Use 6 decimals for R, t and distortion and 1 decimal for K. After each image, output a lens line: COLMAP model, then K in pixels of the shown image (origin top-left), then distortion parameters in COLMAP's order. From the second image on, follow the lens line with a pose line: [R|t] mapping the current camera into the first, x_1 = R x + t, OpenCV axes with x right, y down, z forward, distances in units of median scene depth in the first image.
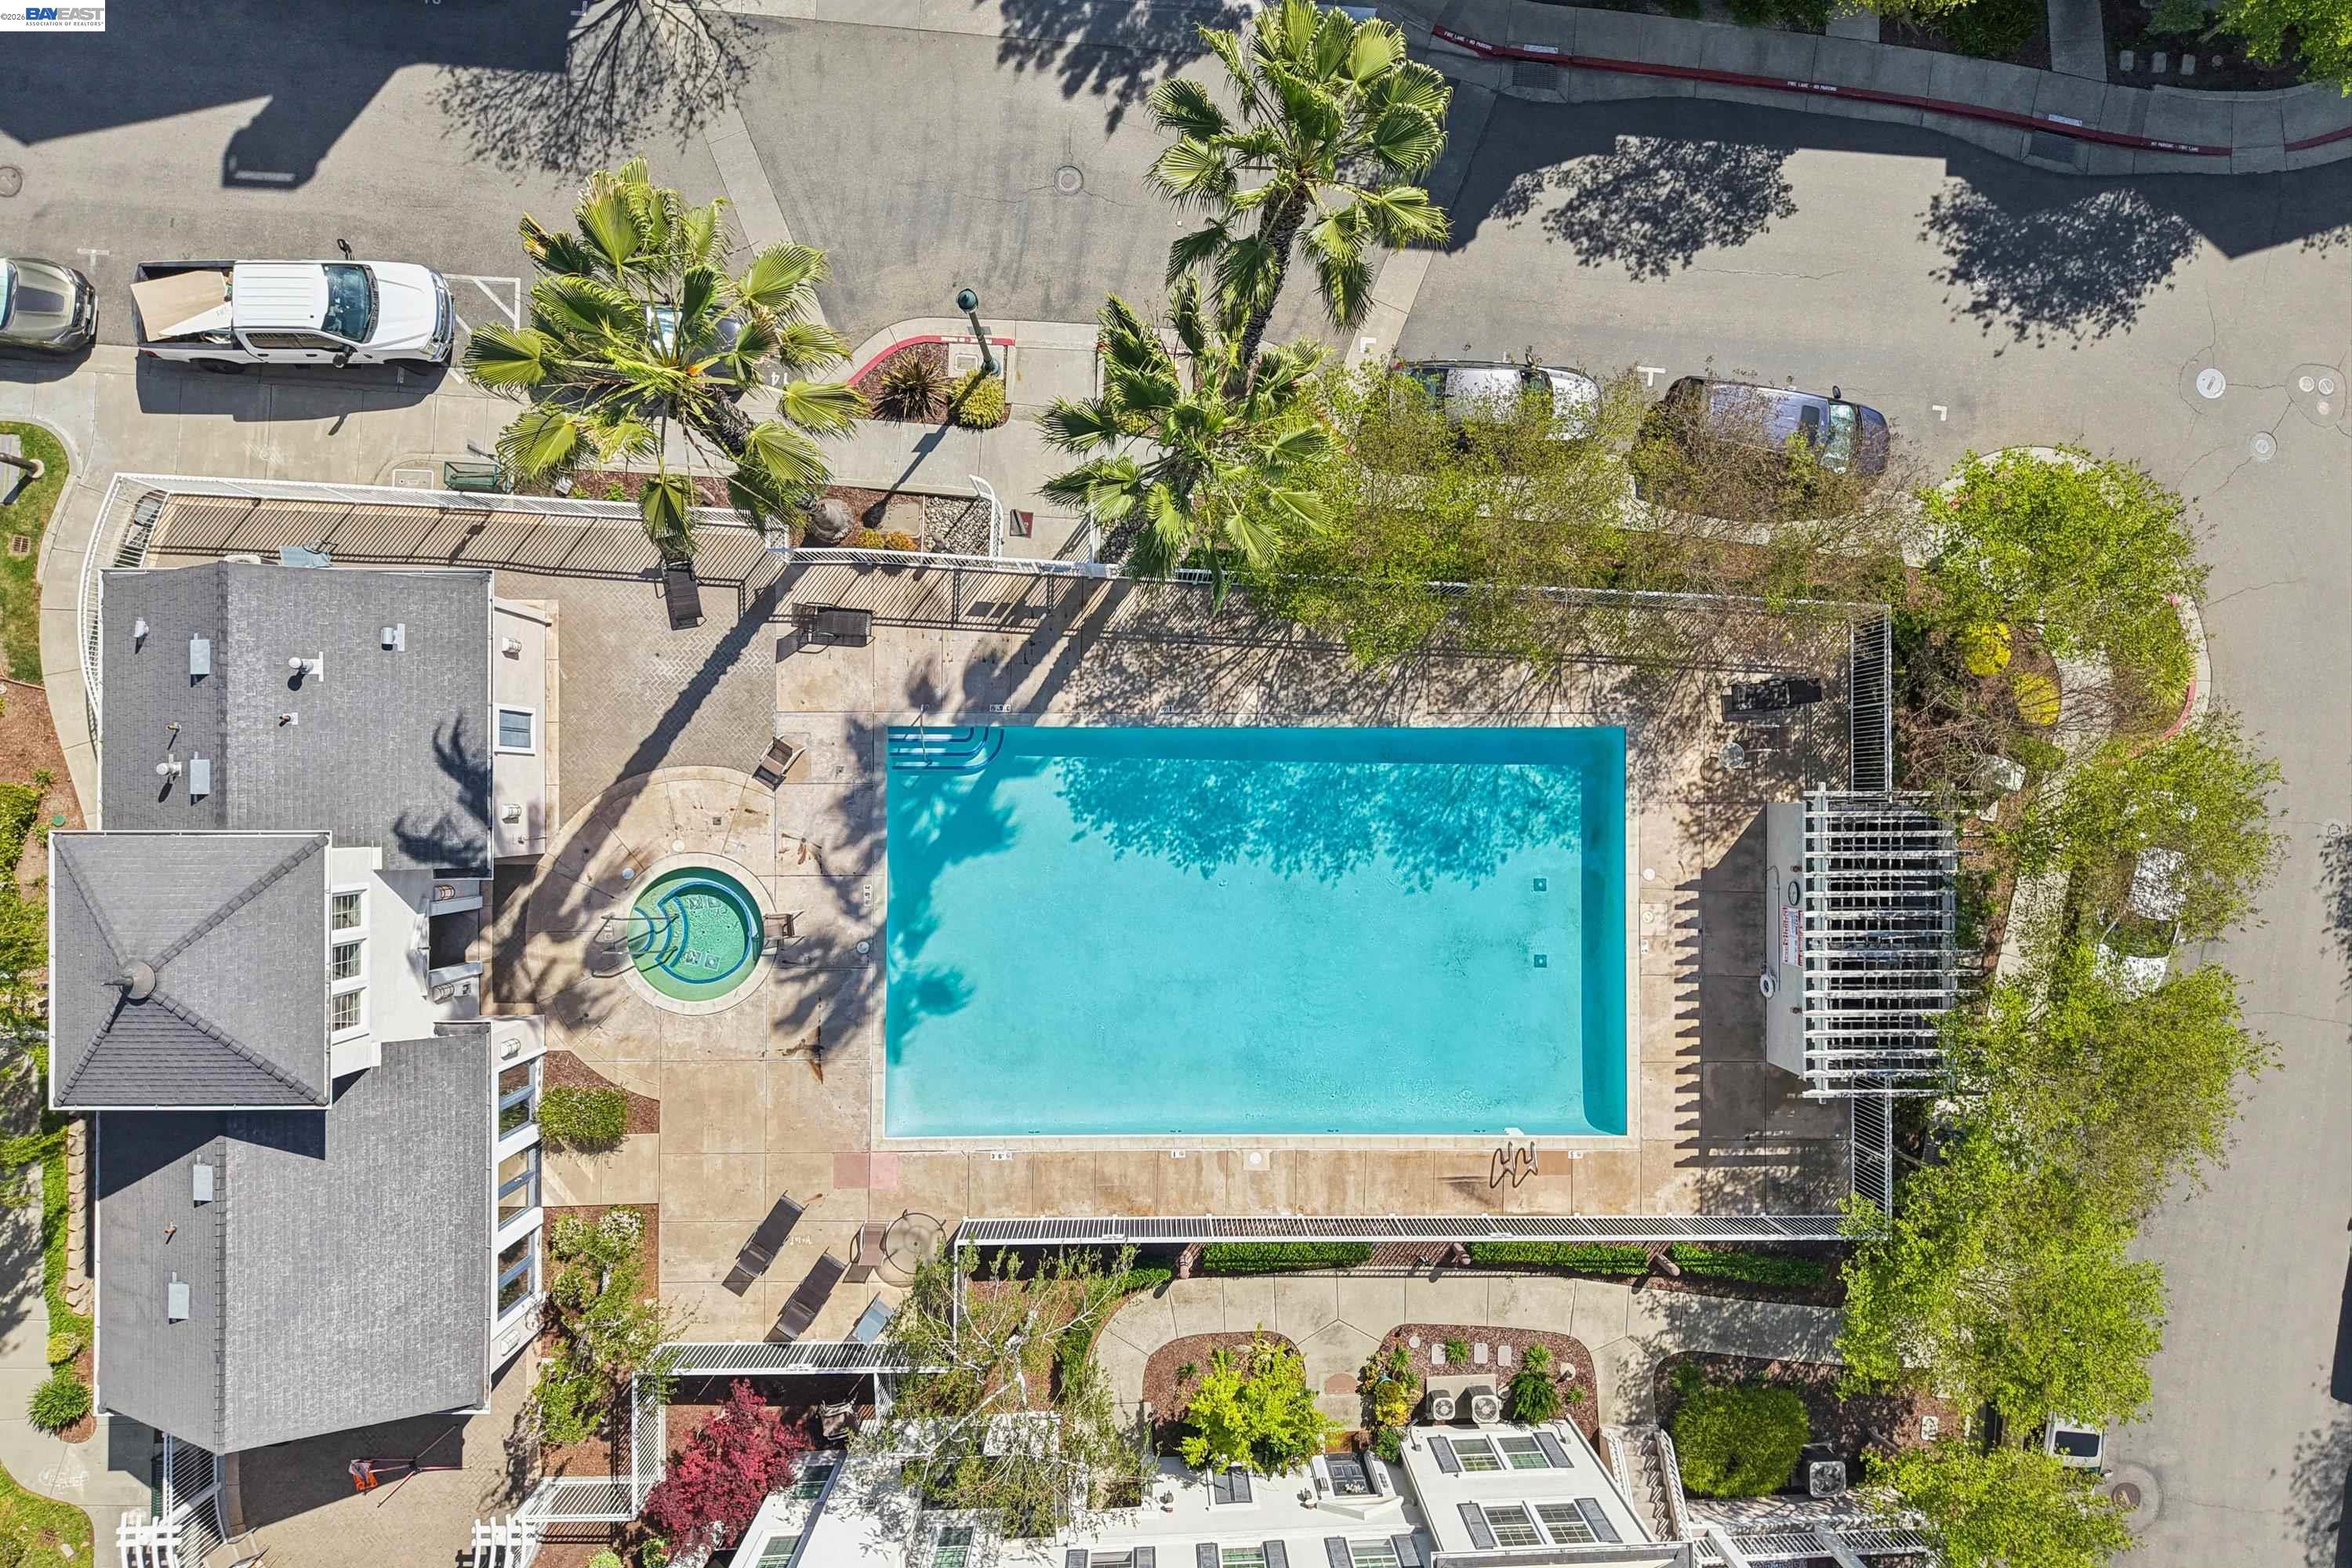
lens RADIAL K [[1620.3, 0, 1180.3], [0, 1620.3, 759.6], [0, 0, 1]] dist [-0.006385, -0.004486]
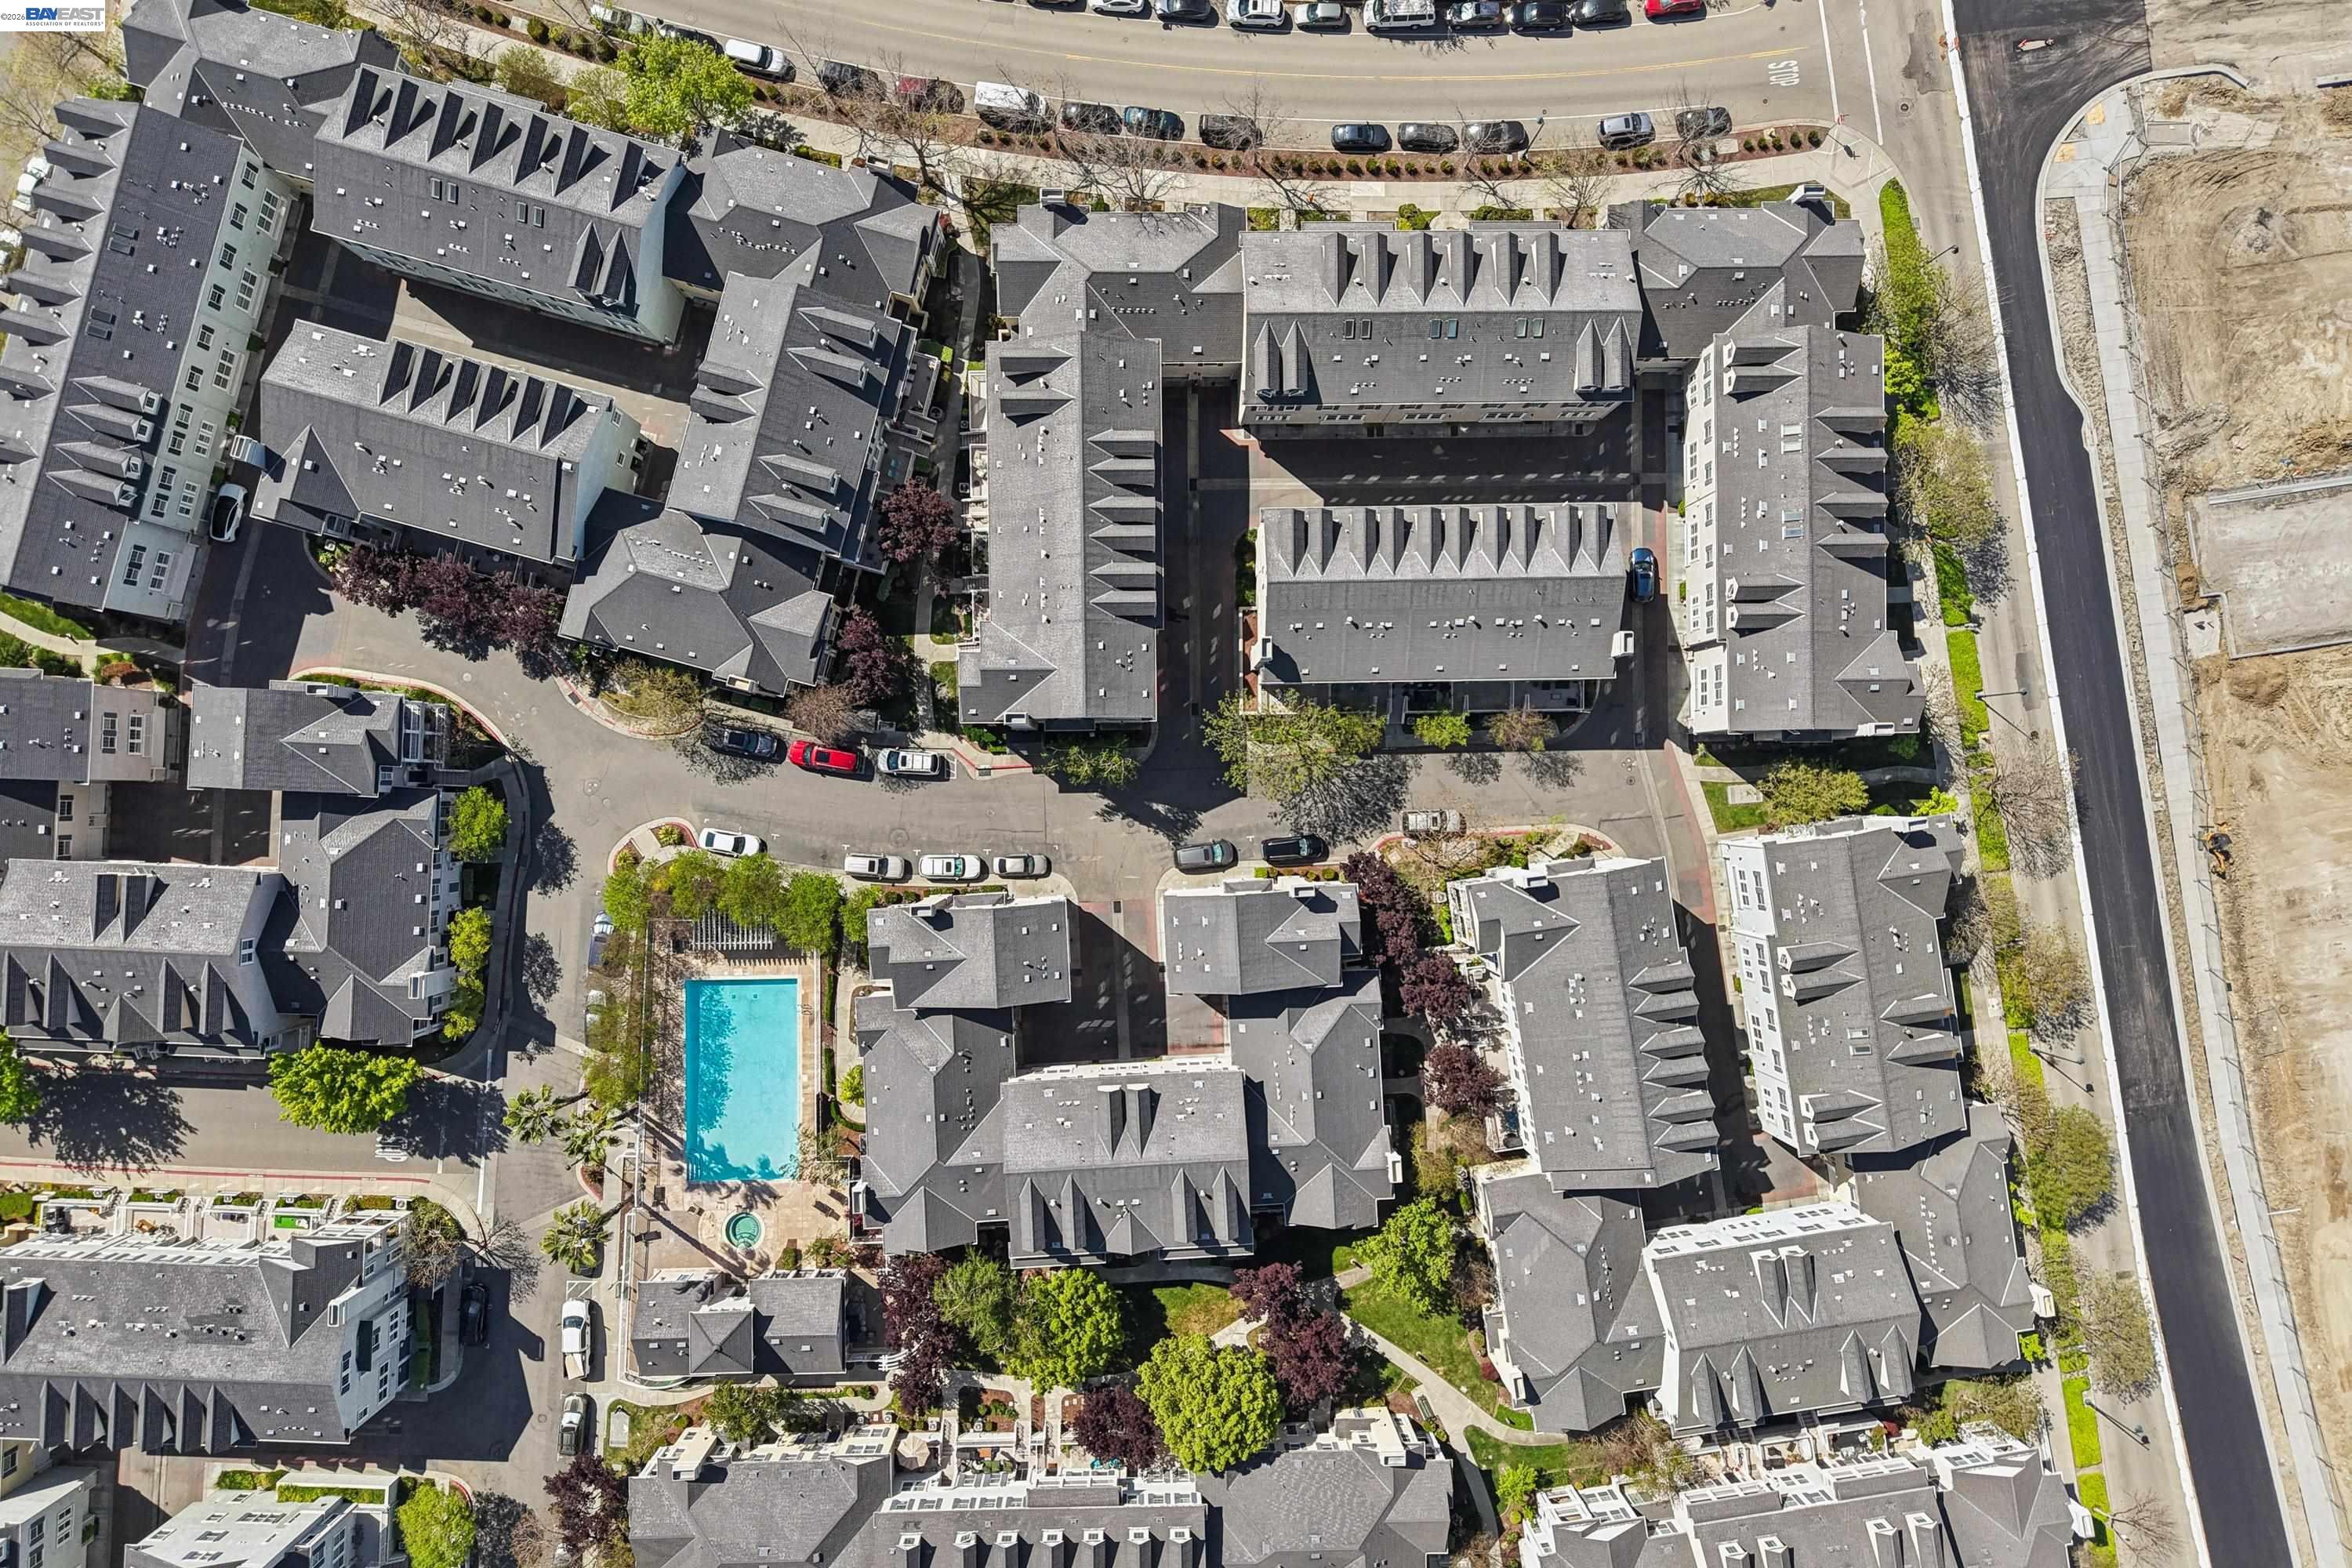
lens RADIAL K [[1587.0, 0, 1157.0], [0, 1587.0, 784.8], [0, 0, 1]] dist [0.003369, -0.002427]
pose [[-0.012106, -0.999836, -0.013434, 0.774670], [0.999180, -0.012615, 0.038464, 0.940322], [-0.038627, -0.012957, 0.999170, -2.713062]]
